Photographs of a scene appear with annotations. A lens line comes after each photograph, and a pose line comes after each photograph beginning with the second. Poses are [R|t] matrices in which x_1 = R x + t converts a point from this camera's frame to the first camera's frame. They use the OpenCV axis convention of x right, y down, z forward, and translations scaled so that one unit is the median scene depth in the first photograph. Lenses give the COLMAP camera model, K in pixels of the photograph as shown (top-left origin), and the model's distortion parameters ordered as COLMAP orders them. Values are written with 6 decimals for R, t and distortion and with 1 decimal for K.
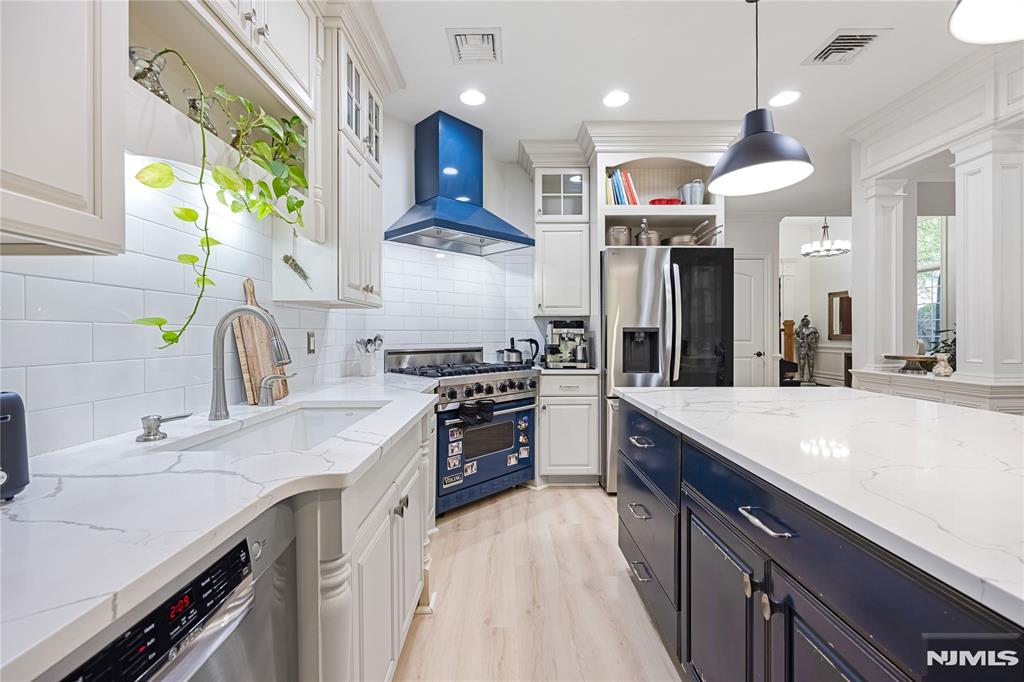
lens RADIAL K [[421.1, 0, 508.3], [0, 421.1, 338.4], [0, 0, 1]] dist [-0.004007, -0.000822]
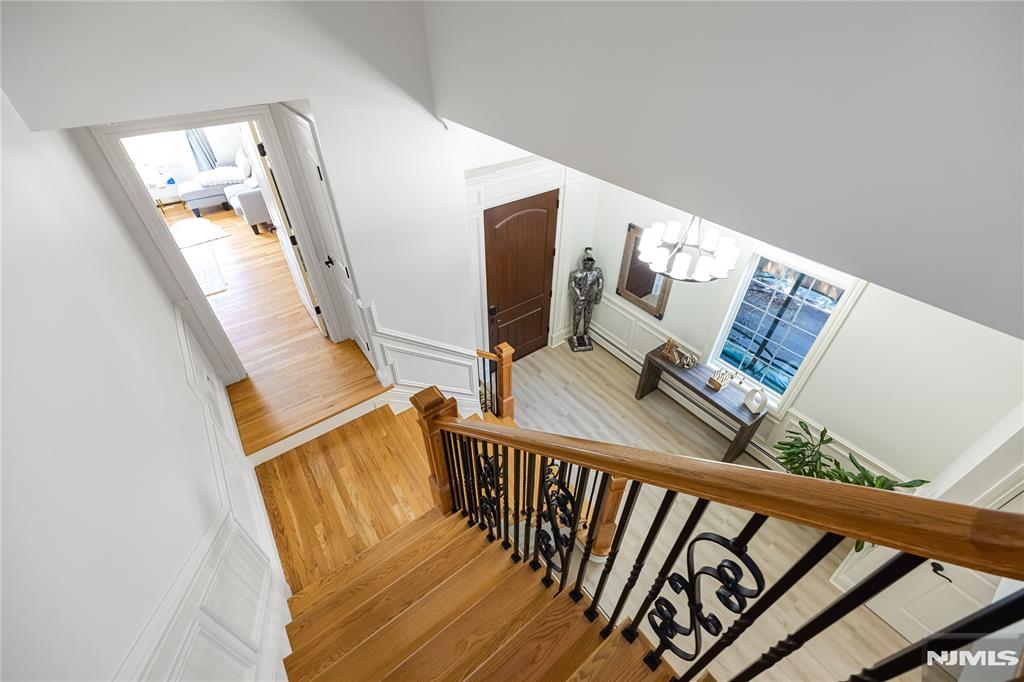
lens RADIAL K [[421.1, 0, 510.9], [0, 421.1, 333.6], [0, 0, 1]] dist [-0.004007, -0.000822]
pose [[0.816268, -0.356853, 0.454272, 0.936336], [-0.002979, 0.783770, 0.621044, -0.980997], [-0.577666, -0.508291, 0.638703, 1.891828]]
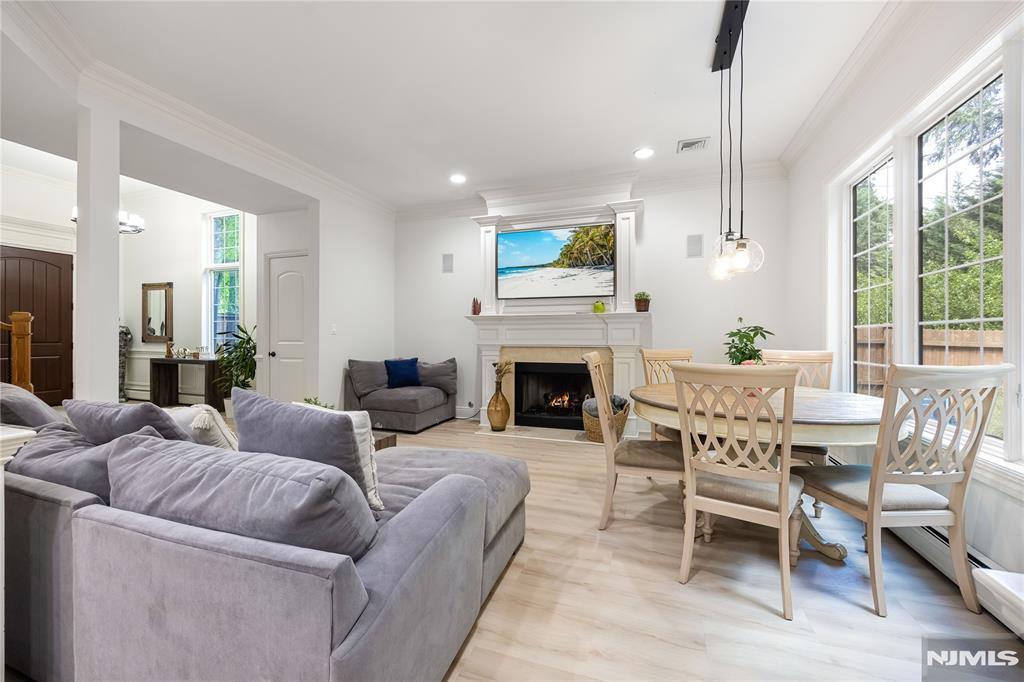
lens RADIAL K [[421.1, 0, 493.4], [0, 421.1, 341.6], [0, 0, 1]] dist [-0.004007, -0.000822]
pose [[0.376304, 0.000123, 0.926496, 0.781123], [0.000602, 1.000000, -0.000378, 0.007935], [-0.926496, 0.000700, 0.376304, 0.219438]]
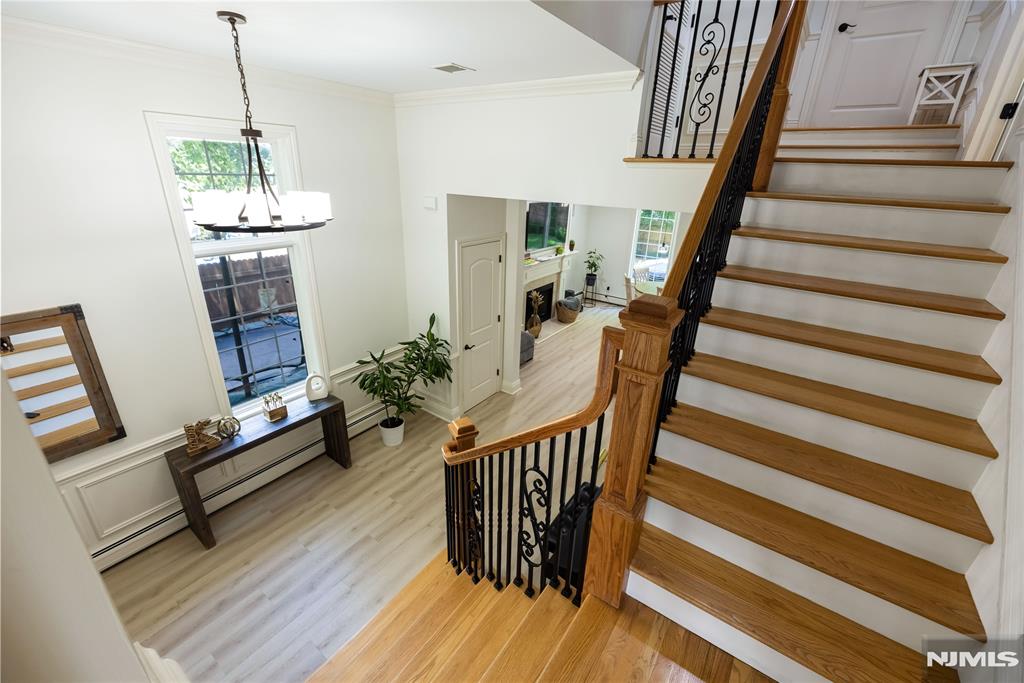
lens RADIAL K [[421.1, 0, 510.3], [0, 421.1, 337.0], [0, 0, 1]] dist [-0.004007, -0.000822]
pose [[-0.799553, -0.233457, 0.553365, 0.992078], [-0.013718, 0.928219, 0.371781, -0.578622], [-0.600439, 0.289668, -0.745363, 2.762884]]
